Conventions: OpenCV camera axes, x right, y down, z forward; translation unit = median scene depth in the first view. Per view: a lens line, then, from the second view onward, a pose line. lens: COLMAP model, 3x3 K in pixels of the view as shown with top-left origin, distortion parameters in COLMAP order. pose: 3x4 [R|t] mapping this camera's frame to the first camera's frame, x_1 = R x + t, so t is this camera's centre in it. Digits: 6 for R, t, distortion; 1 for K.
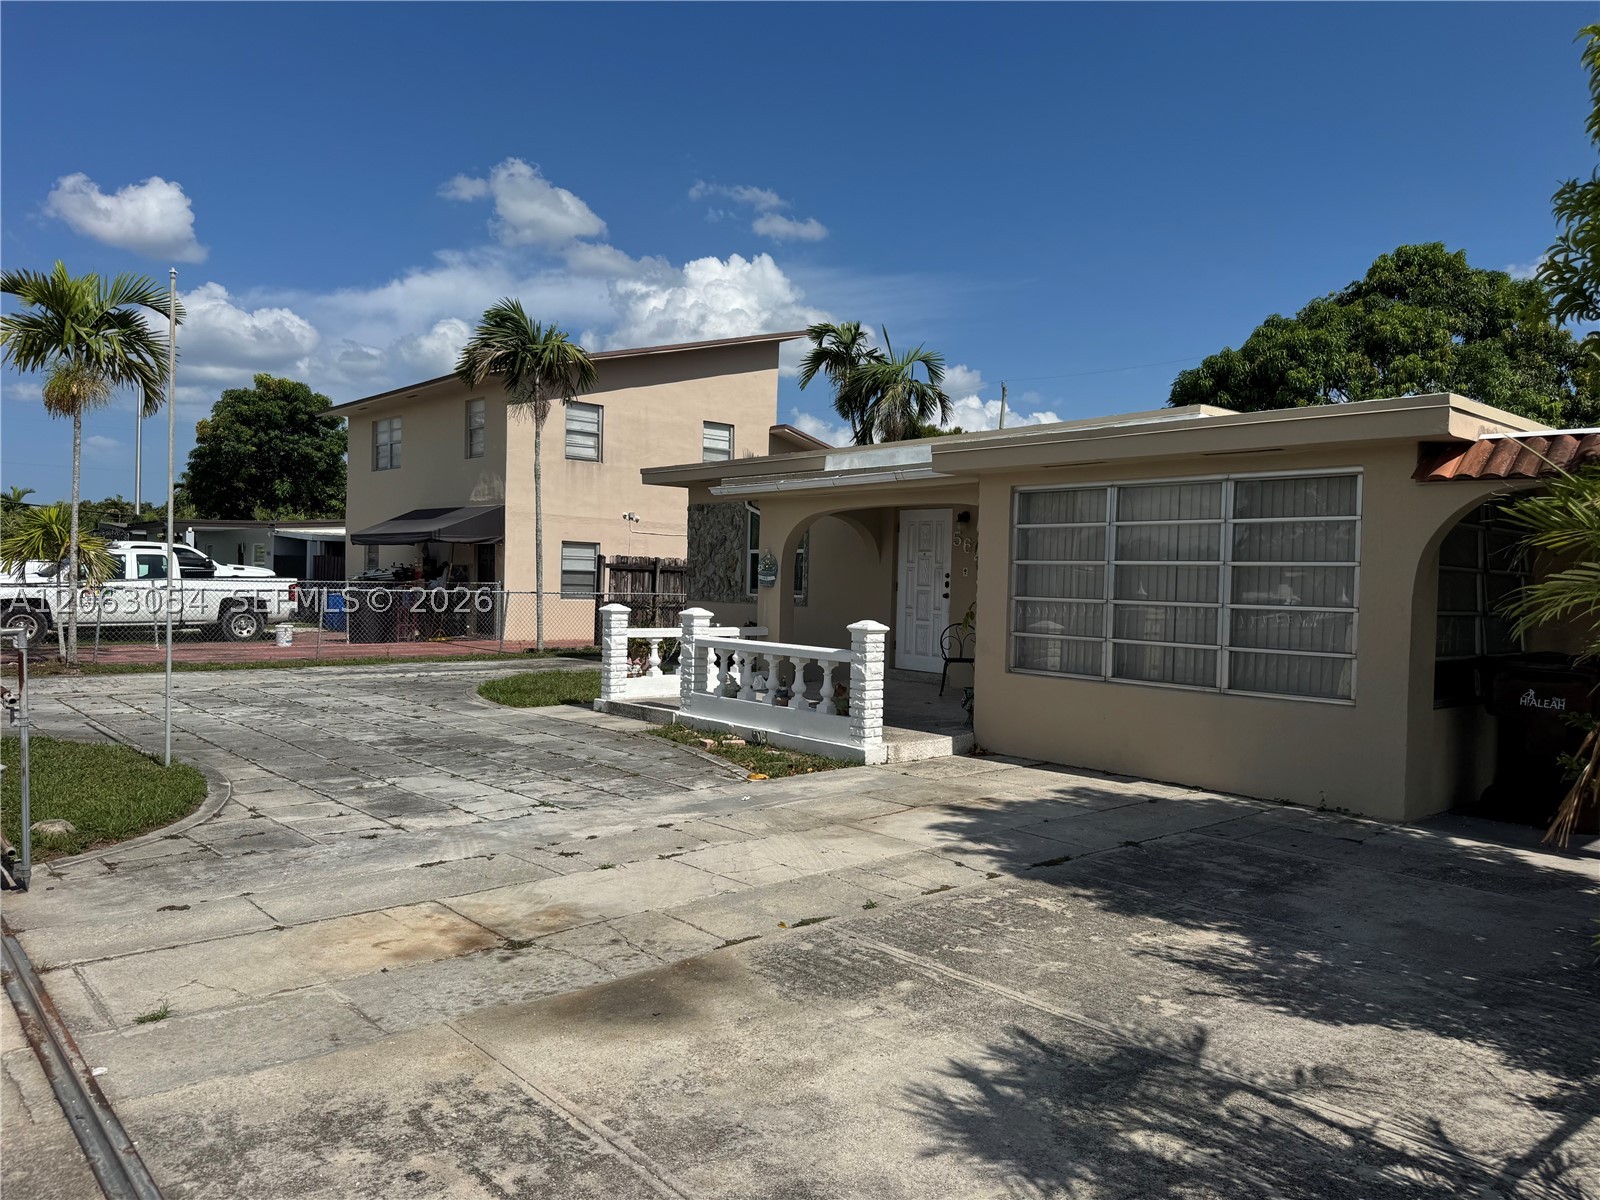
lens RADIAL K [[1125.1, 0, 807.4], [0, 1125.1, 608.5], [0, 0, 1]] dist [0.109558, -0.186098]
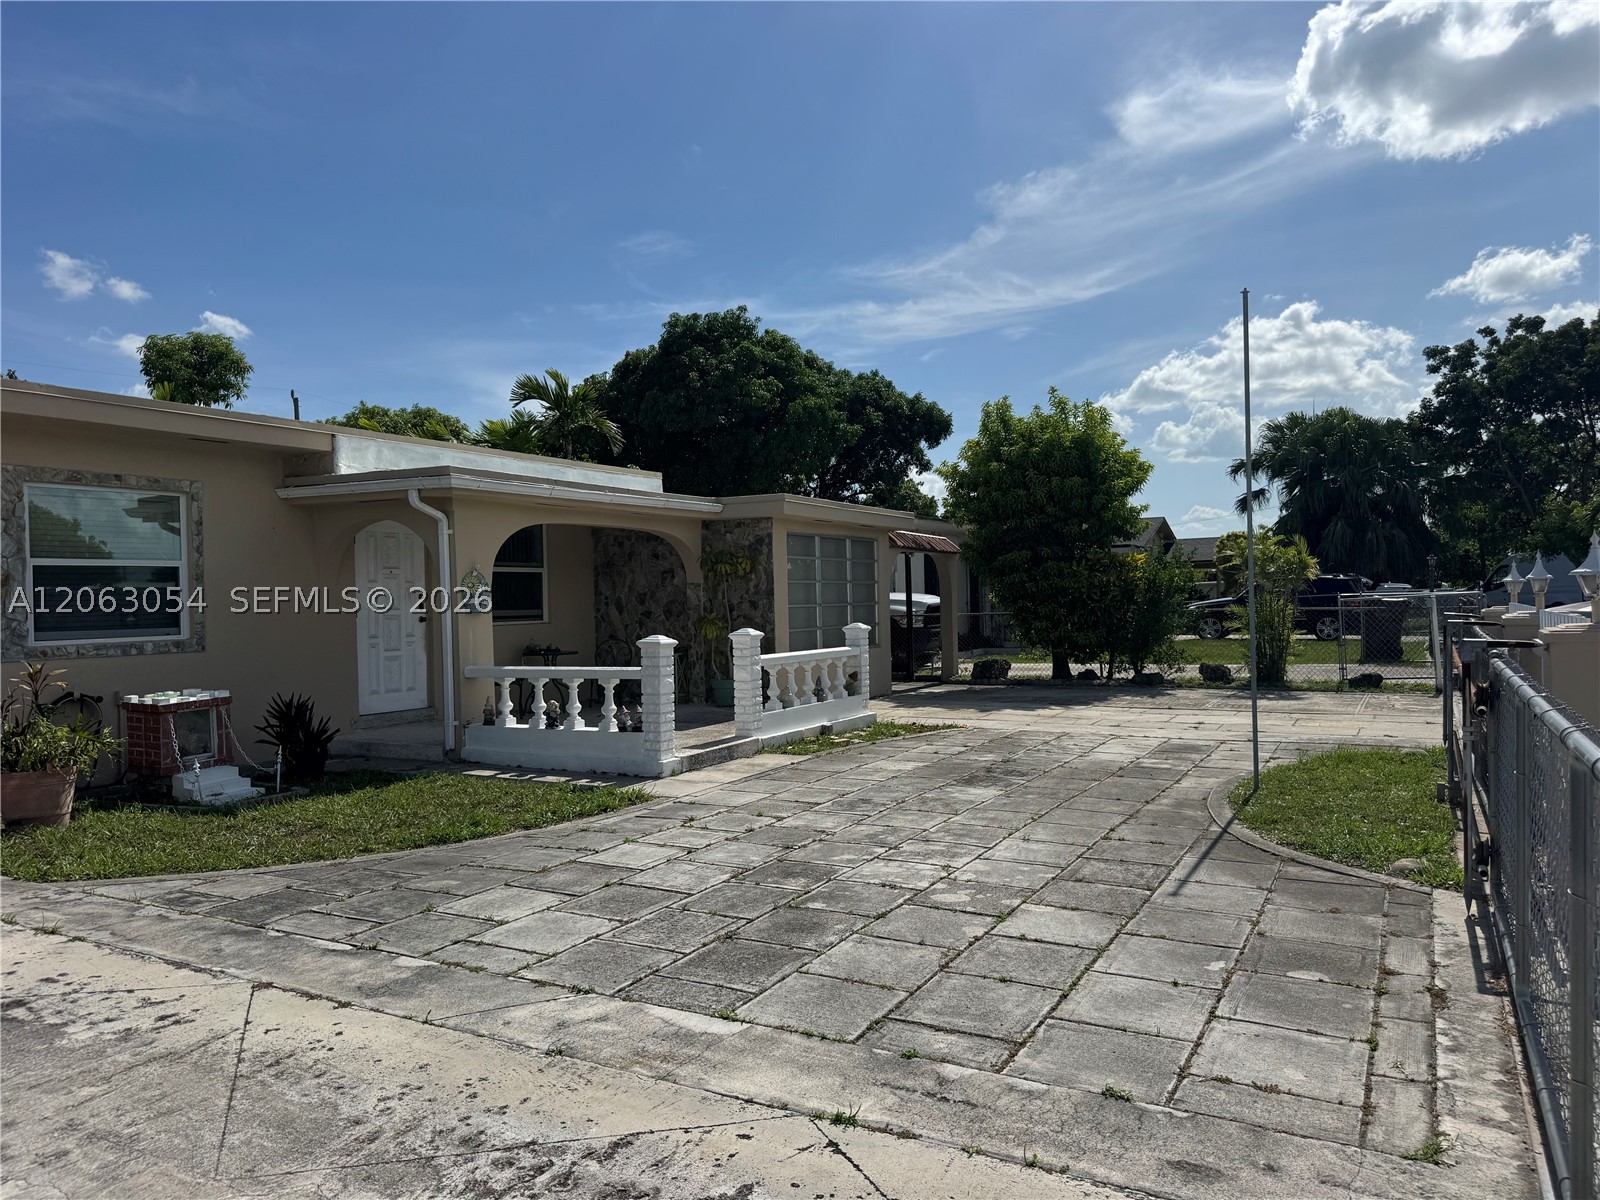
lens RADIAL K [[1125.1, 0, 807.4], [0, 1125.1, 608.5], [0, 0, 1]] dist [0.109558, -0.186098]
pose [[-0.398125, -0.014358, 0.917219, -0.818239], [0.043488, 0.998458, 0.034506, -0.037419], [-0.916300, 0.053625, -0.396886, 1.071532]]
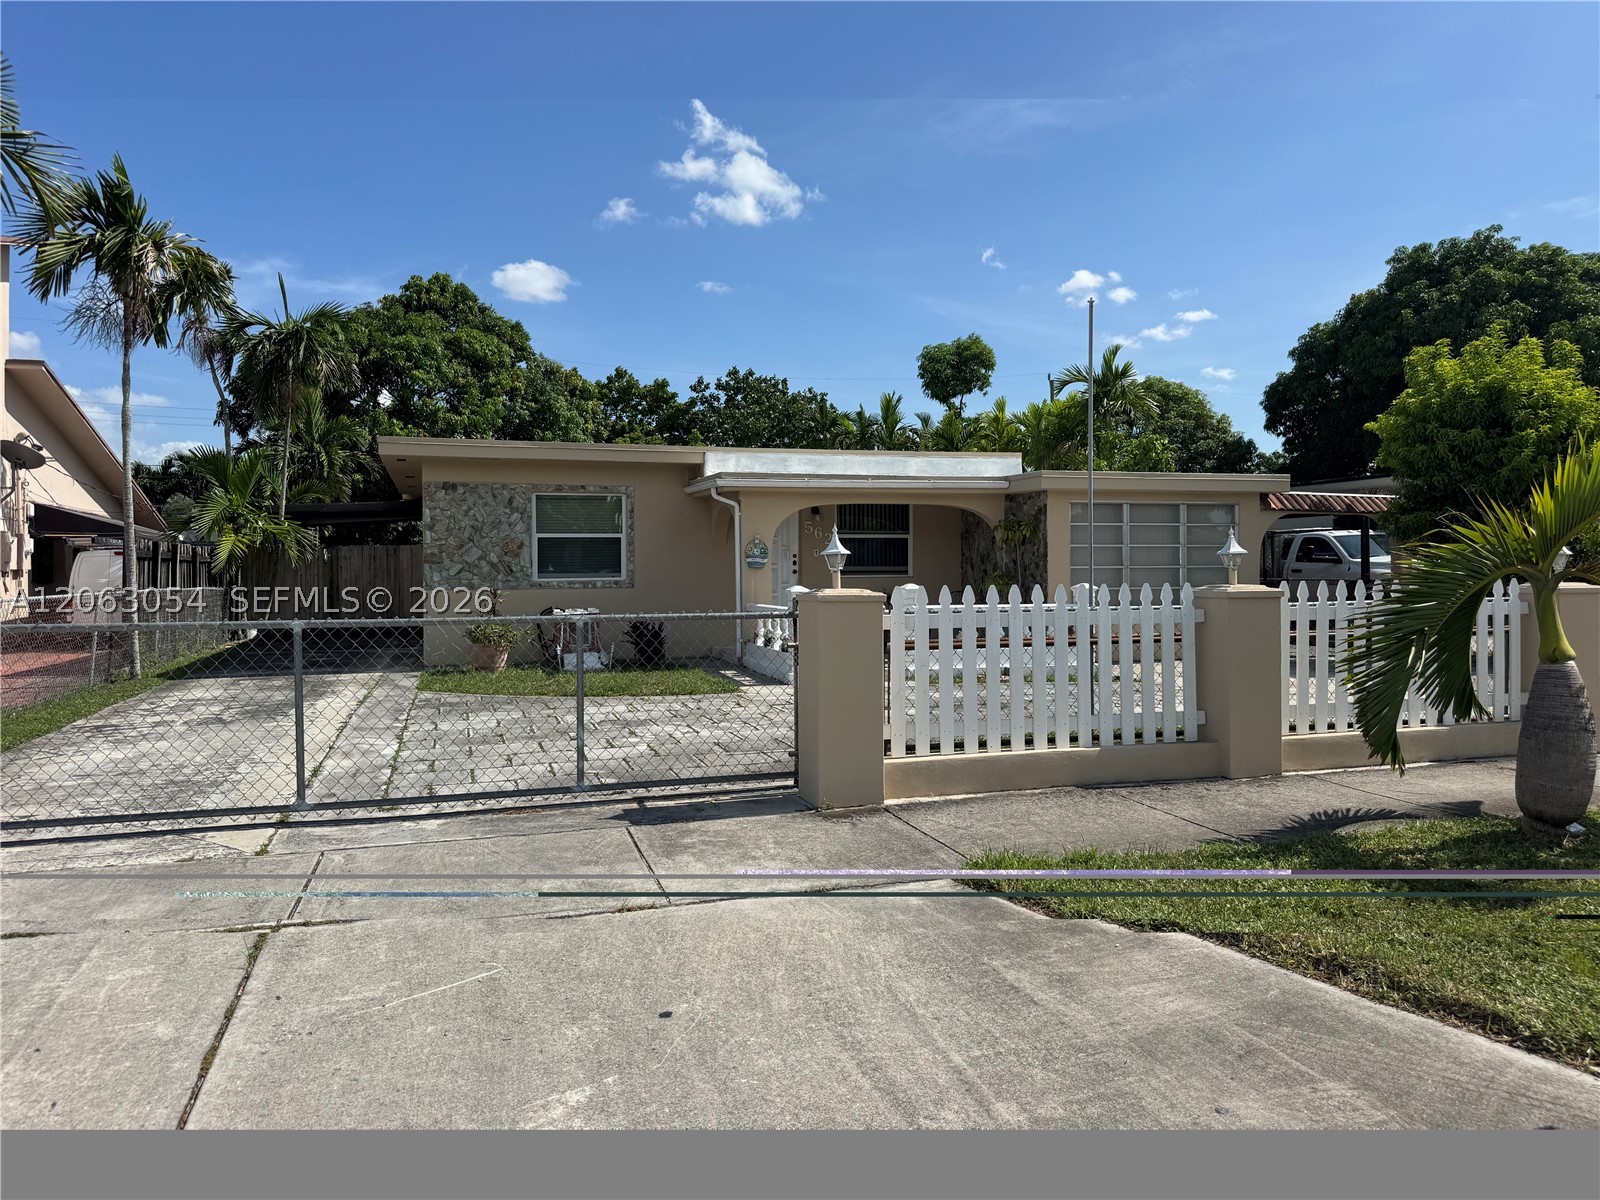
lens RADIAL K [[1125.1, 0, 807.4], [0, 1125.1, 608.5], [0, 0, 1]] dist [0.109558, -0.186098]
pose [[0.355494, -0.052154, 0.933222, -1.066958], [0.039645, 0.998385, 0.040694, -0.021162], [-0.933837, 0.022531, 0.356988, 0.526561]]
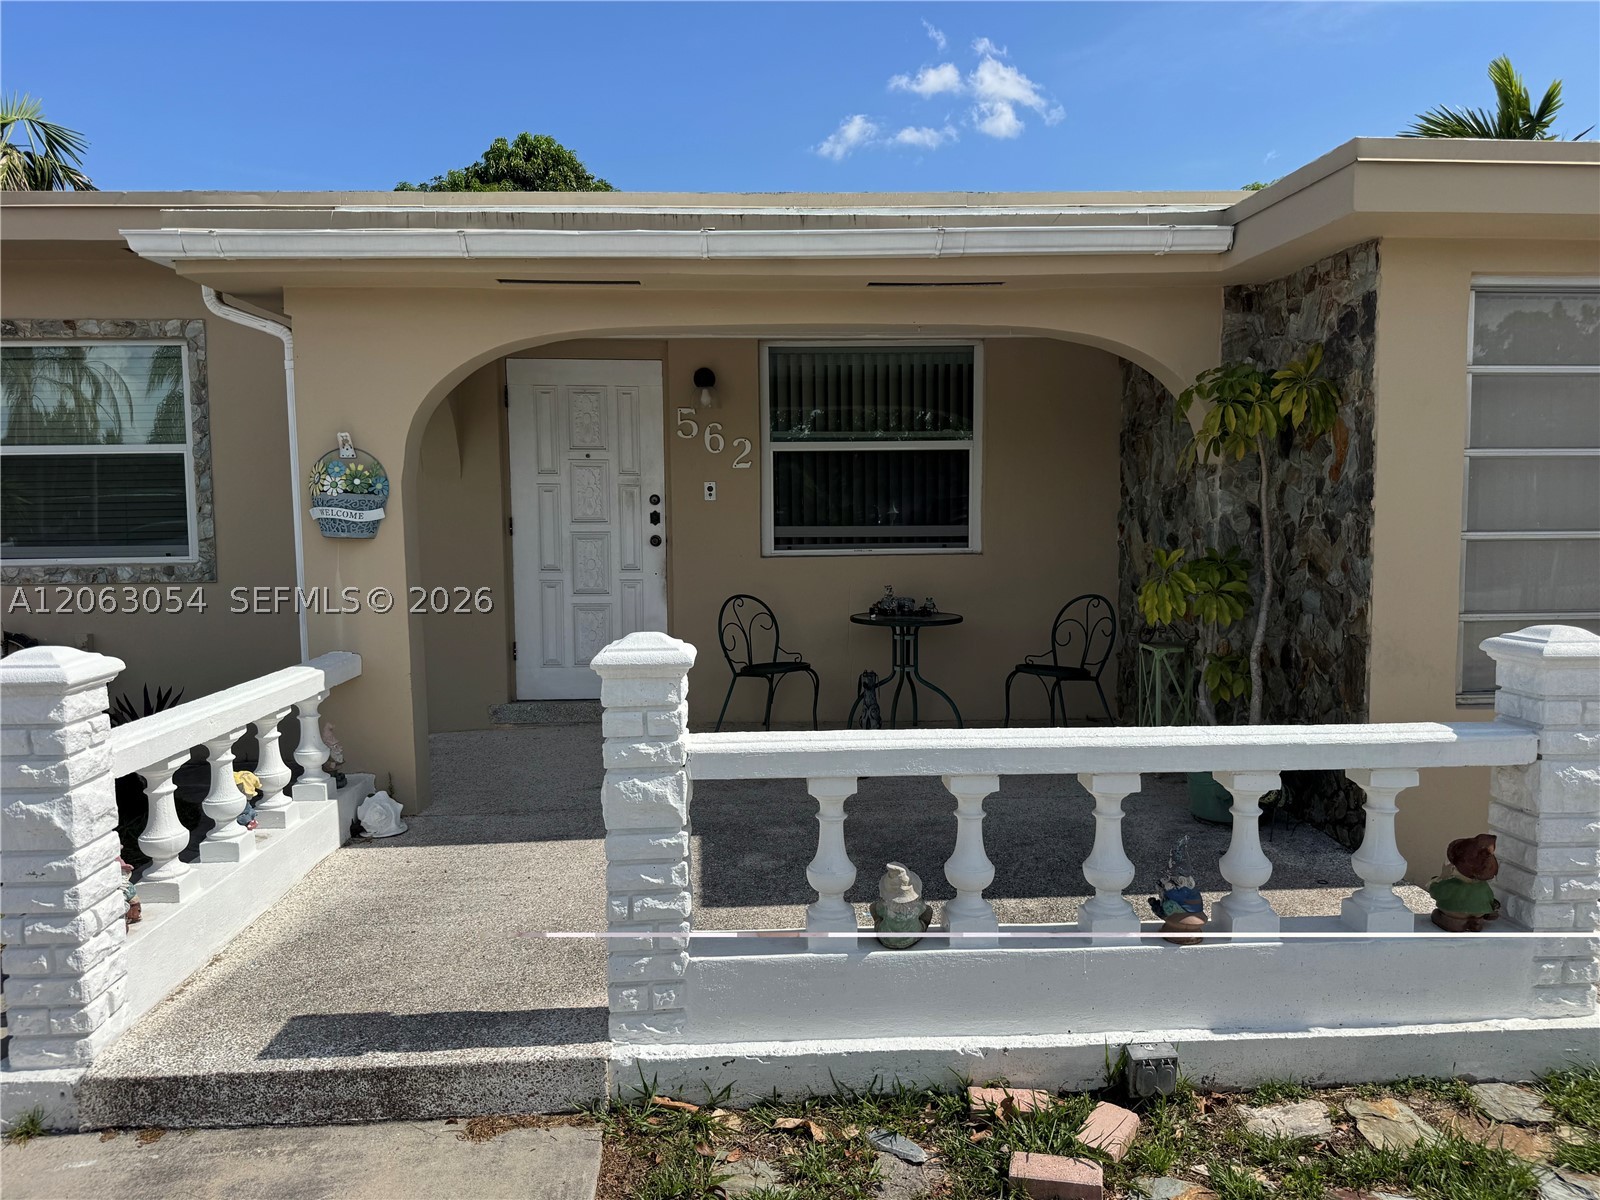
lens RADIAL K [[1125.1, 0, 807.4], [0, 1125.1, 608.5], [0, 0, 1]] dist [0.109558, -0.186098]
pose [[0.581681, -0.090802, 0.808333, -0.240773], [0.043459, 0.995800, 0.080587, -0.018598], [-0.812255, -0.011746, 0.583184, 0.652476]]
